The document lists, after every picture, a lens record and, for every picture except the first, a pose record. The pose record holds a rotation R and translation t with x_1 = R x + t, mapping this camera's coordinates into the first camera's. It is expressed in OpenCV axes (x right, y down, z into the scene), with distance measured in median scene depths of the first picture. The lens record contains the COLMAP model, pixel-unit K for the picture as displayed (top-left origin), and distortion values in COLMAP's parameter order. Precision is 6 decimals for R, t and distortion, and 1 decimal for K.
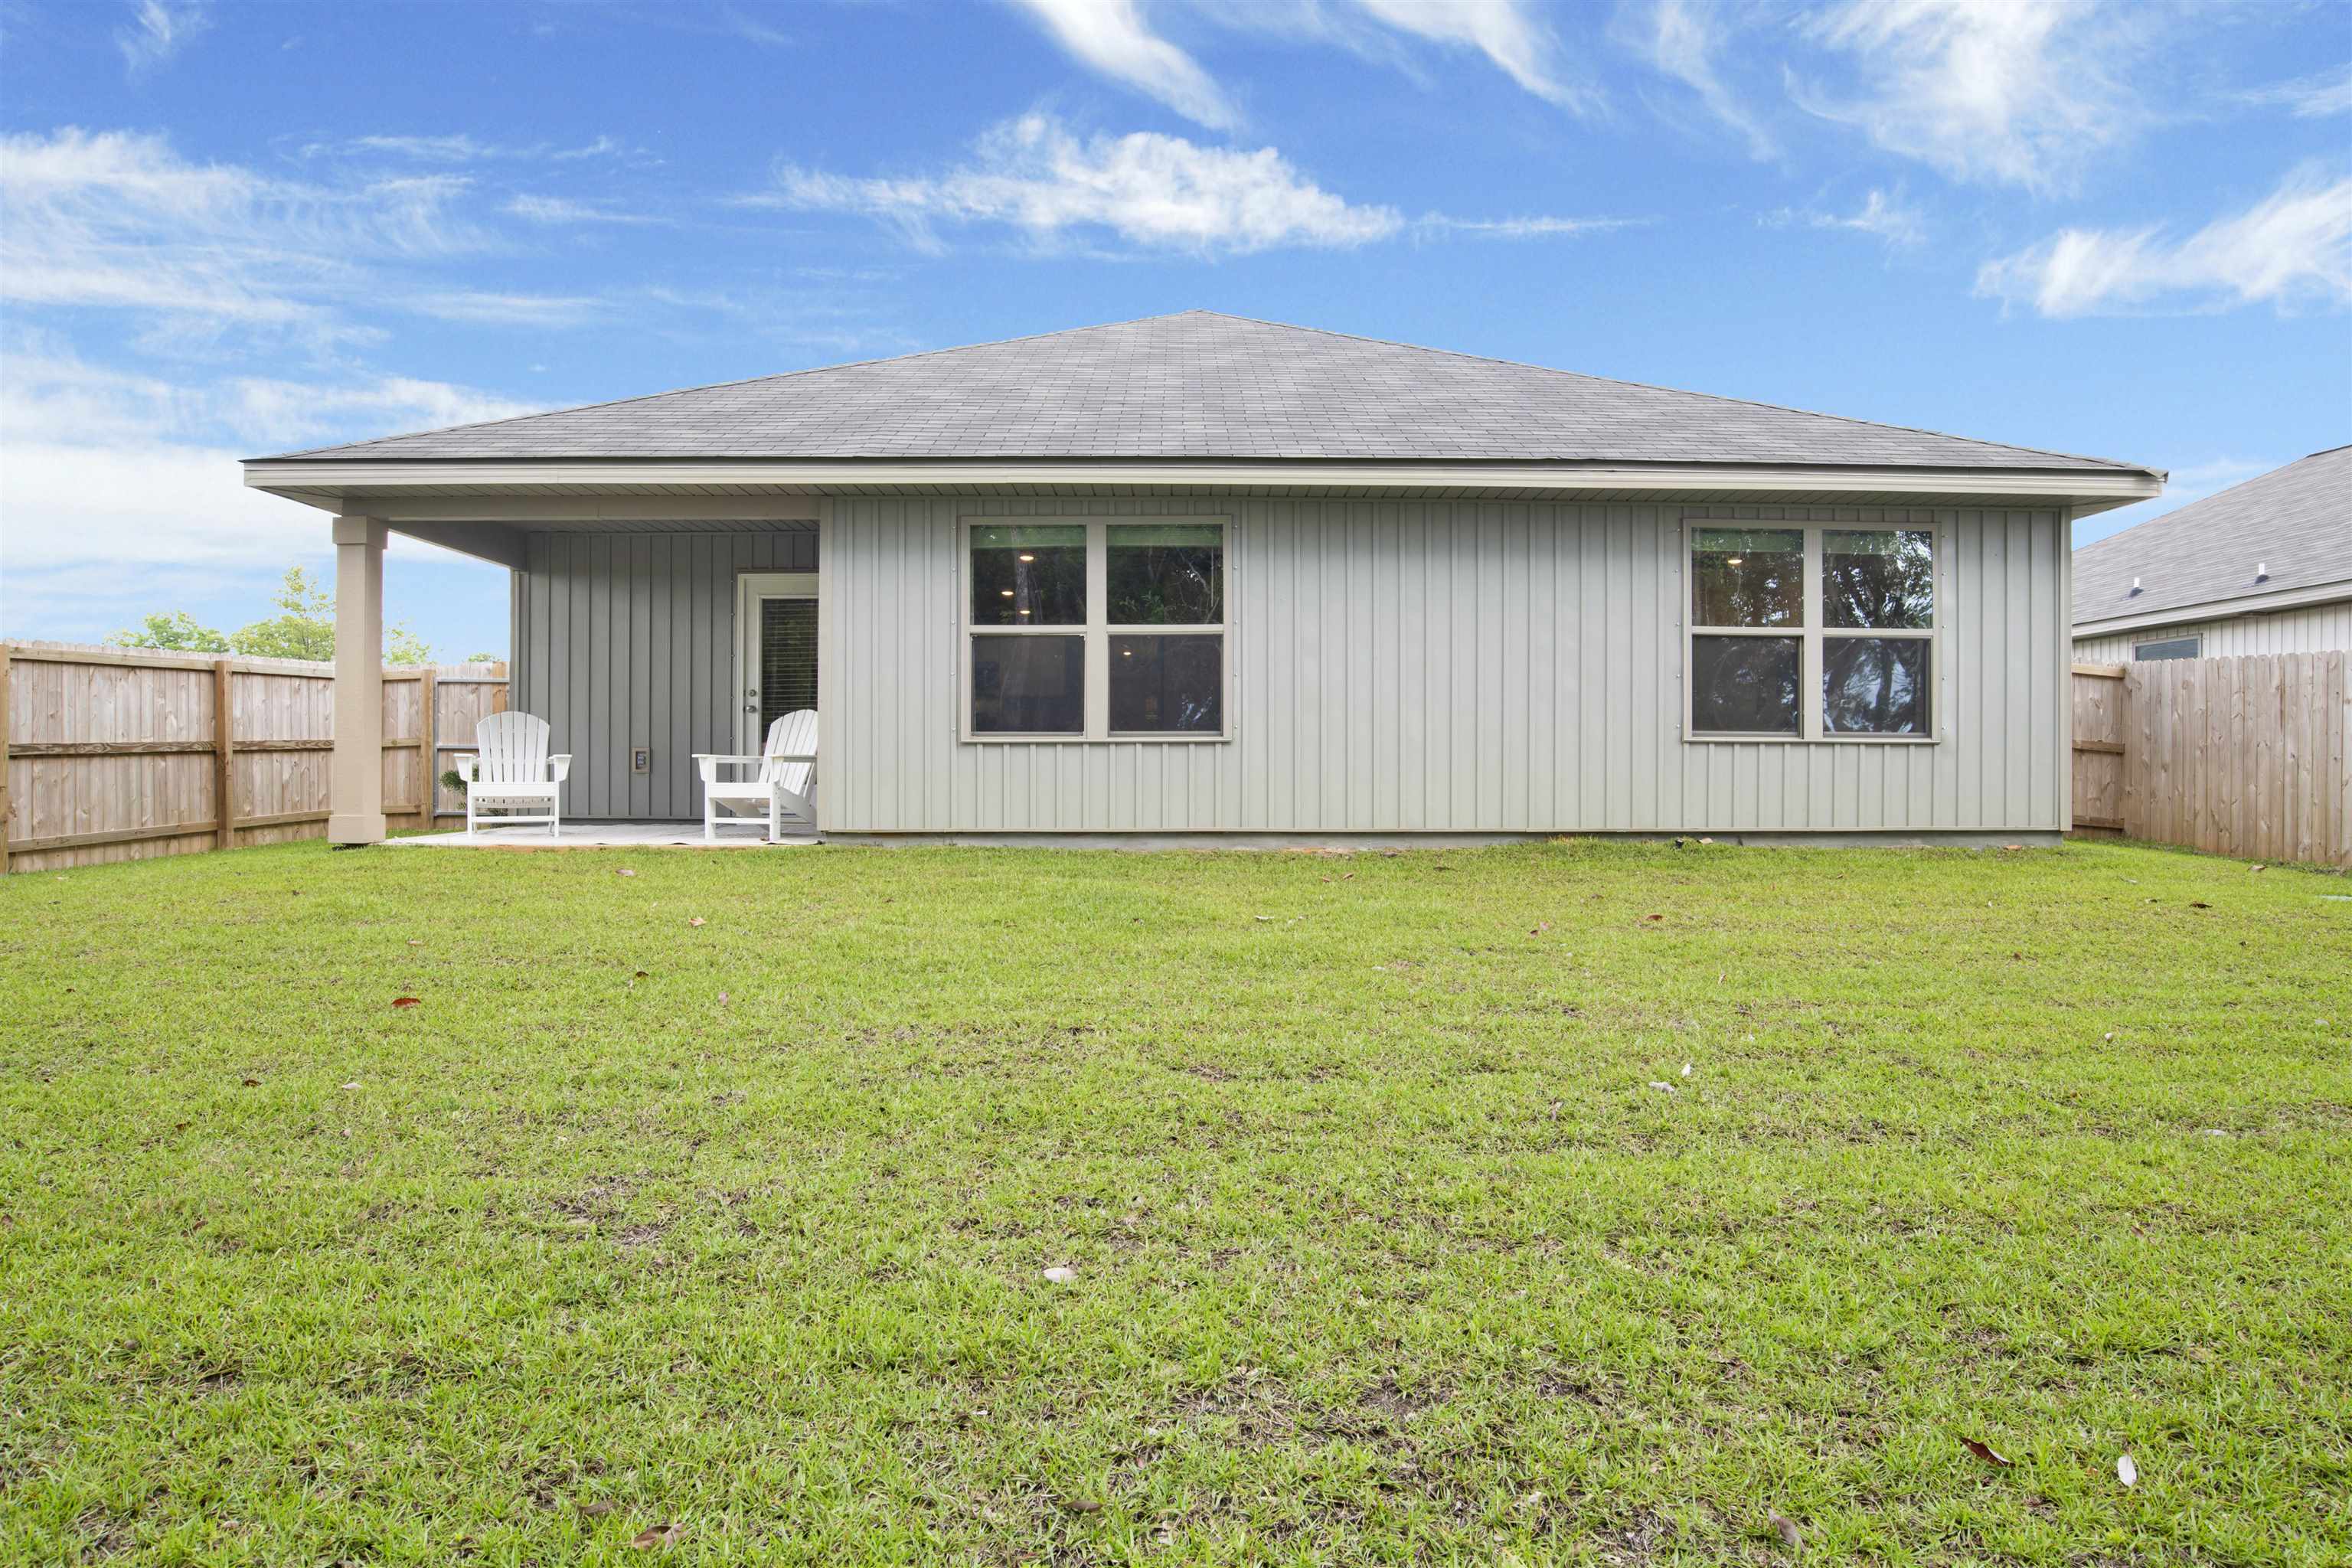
lens RADIAL K [[1332.3, 0, 1185.6], [0, 1332.3, 781.6], [0, 0, 1]] dist [-0.068035, 0.023347]
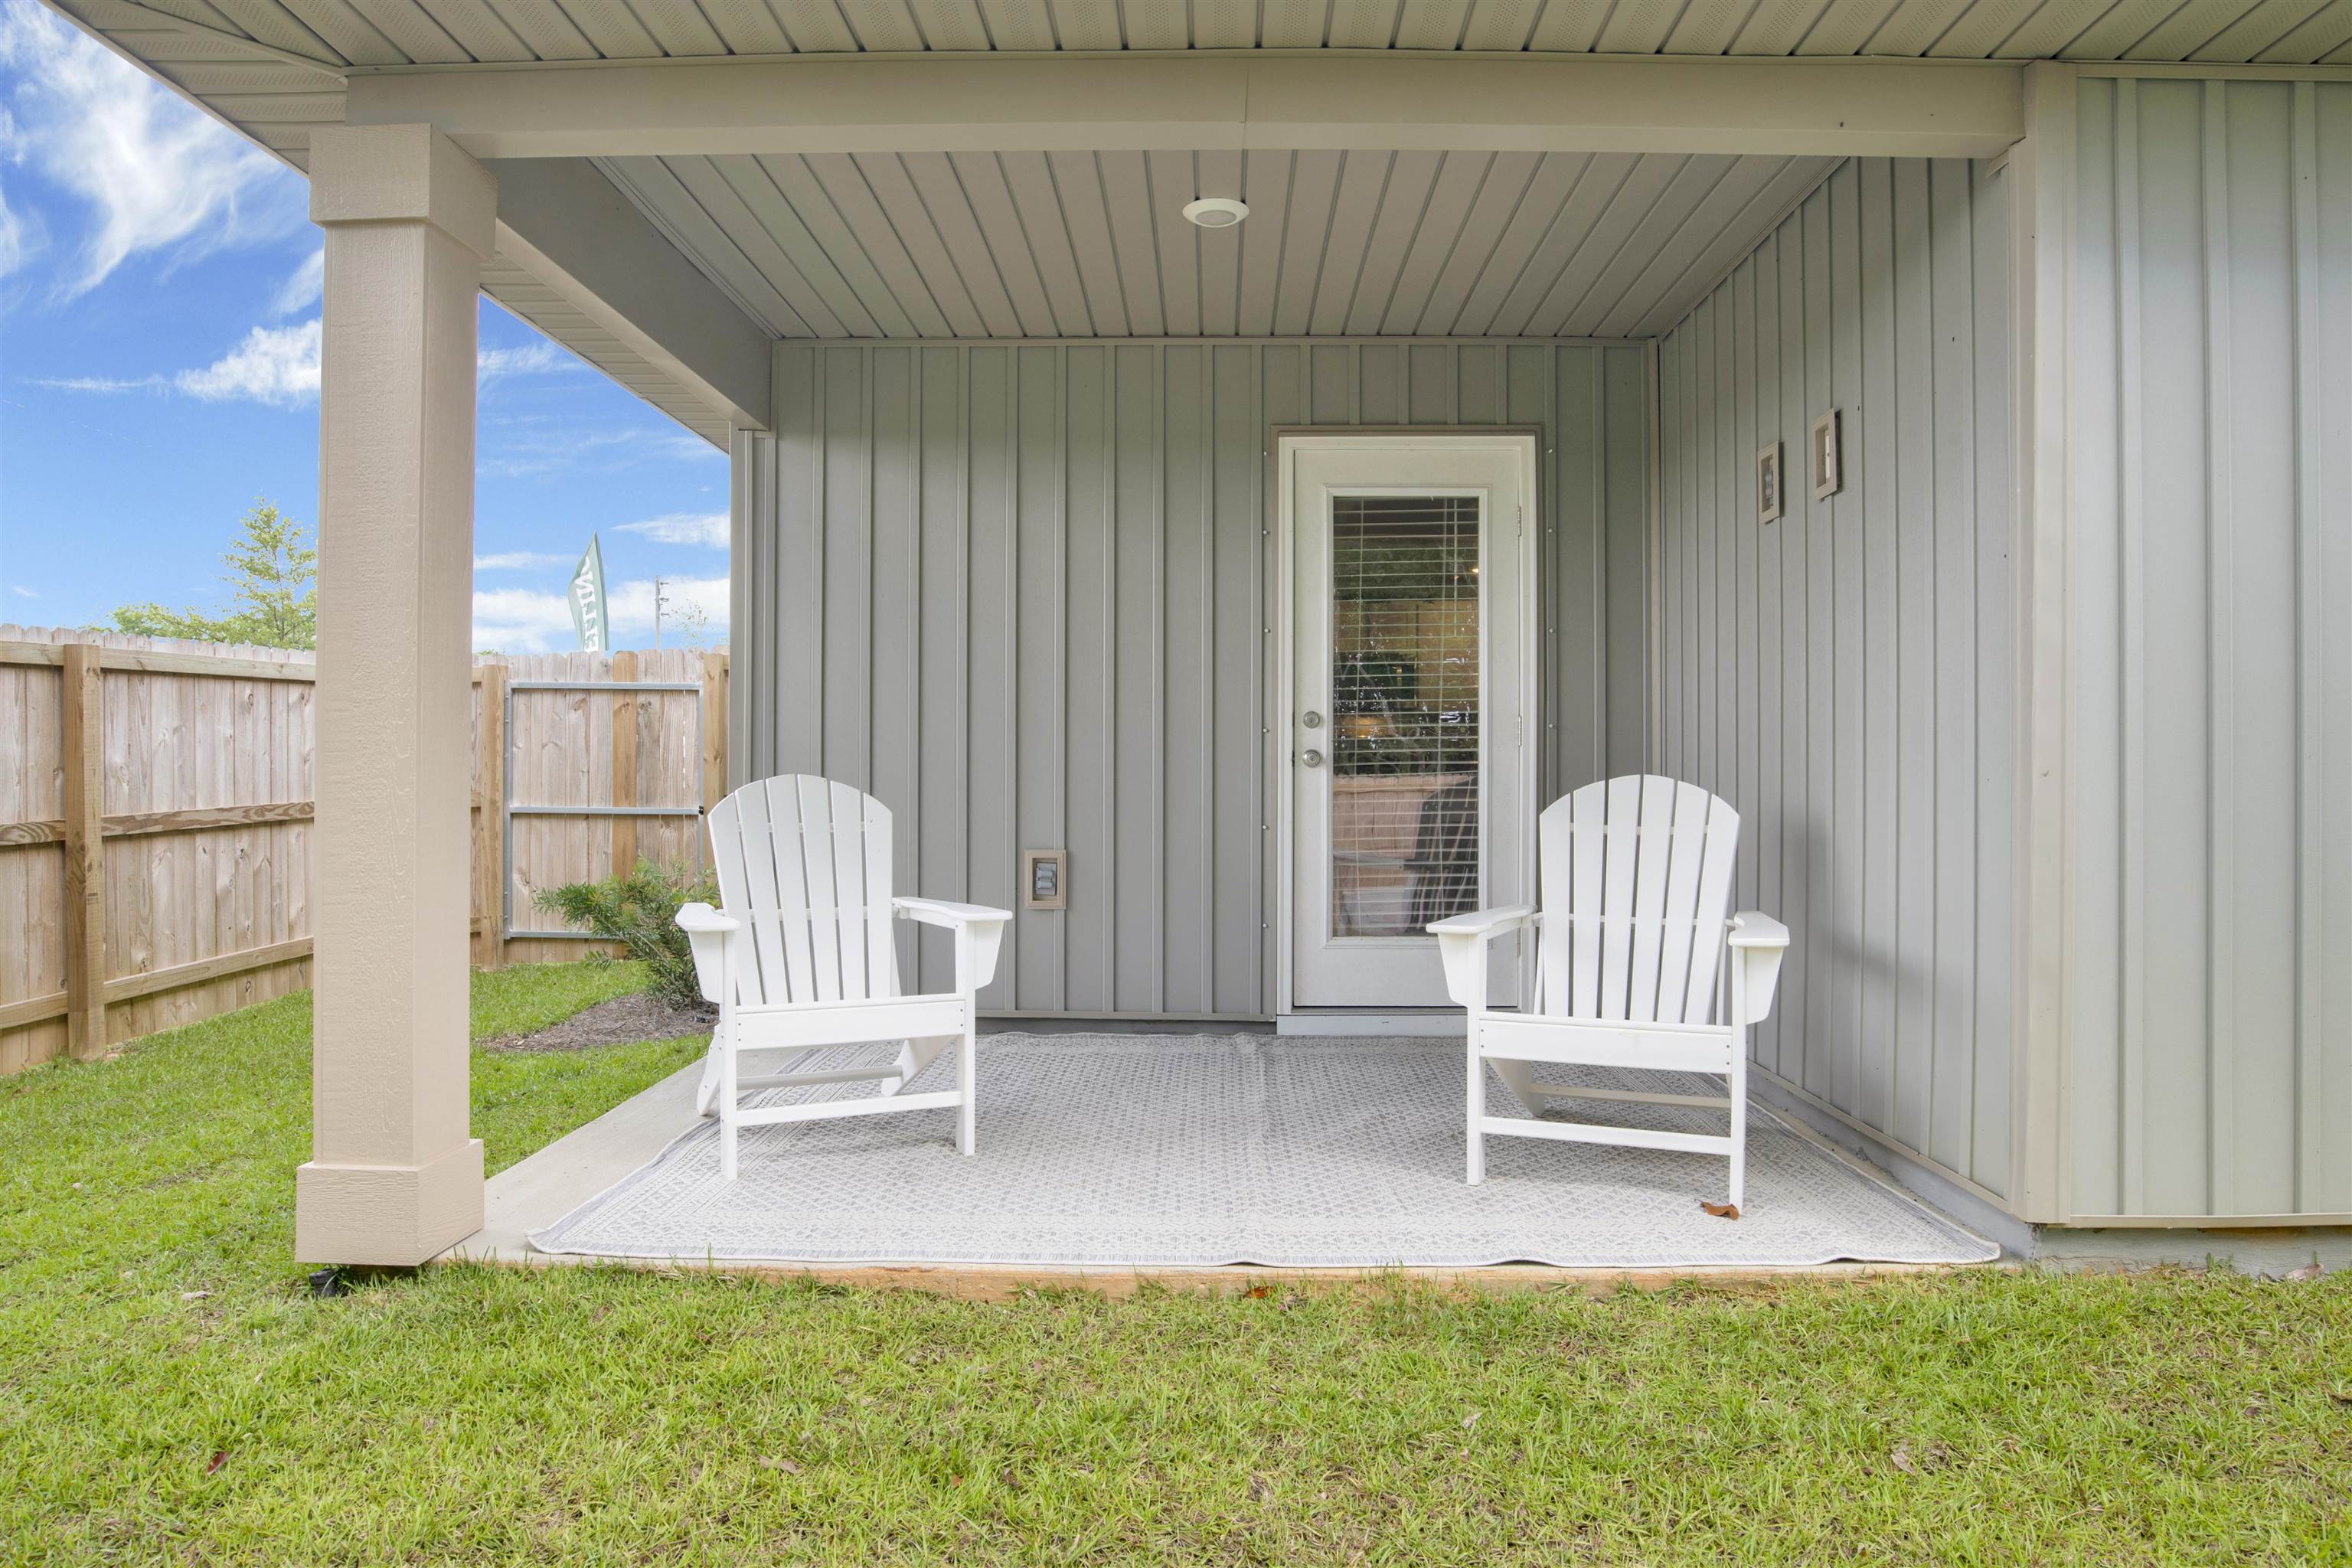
lens RADIAL K [[1389.2, 0, 1169.9], [0, 1389.2, 786.6], [0, 0, 1]] dist [-0.049570, 0.002483]
pose [[0.999605, 0.001130, -0.028081, -0.330964], [-0.001152, 0.999999, -0.000770, -0.041666], [0.028080, 0.000802, 0.999605, 0.512034]]
